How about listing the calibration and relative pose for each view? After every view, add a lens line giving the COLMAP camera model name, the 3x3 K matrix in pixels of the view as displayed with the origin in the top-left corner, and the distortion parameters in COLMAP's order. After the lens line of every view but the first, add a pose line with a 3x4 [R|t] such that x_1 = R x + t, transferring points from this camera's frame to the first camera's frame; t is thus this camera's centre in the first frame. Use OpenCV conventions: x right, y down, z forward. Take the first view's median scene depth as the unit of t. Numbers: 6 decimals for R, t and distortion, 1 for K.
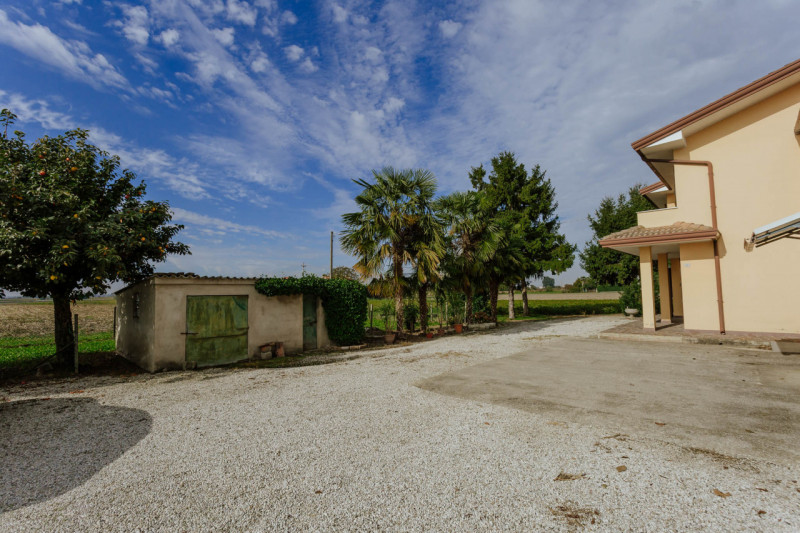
lens RADIAL K [[376.2, 0, 395.3], [0, 376.2, 271.1], [0, 0, 1]] dist [-0.018518, 0.000533]
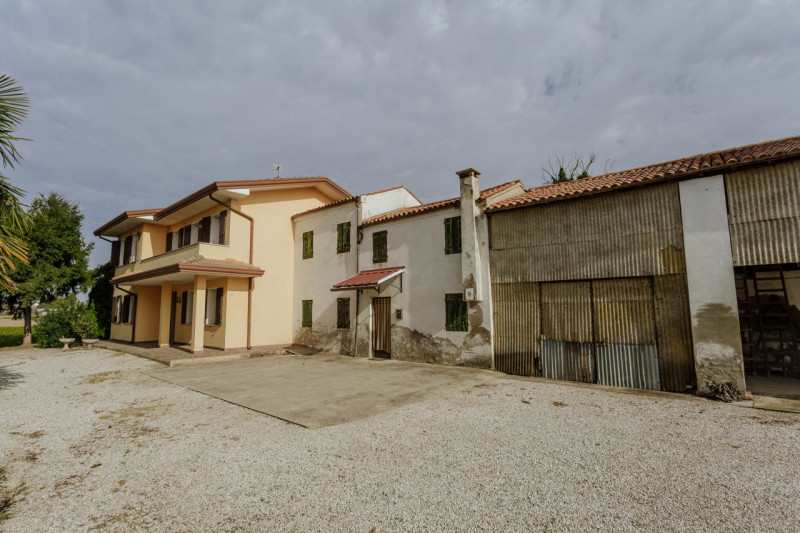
lens RADIAL K [[377.0, 0, 392.1], [0, 377.0, 268.2], [0, 0, 1]] dist [-0.000656, 0.001518]
pose [[-0.018729, 0.134879, 0.990685, -0.455955], [-0.052212, 0.989375, -0.135688, 0.037360], [-0.998460, -0.054267, -0.011487, 0.490618]]
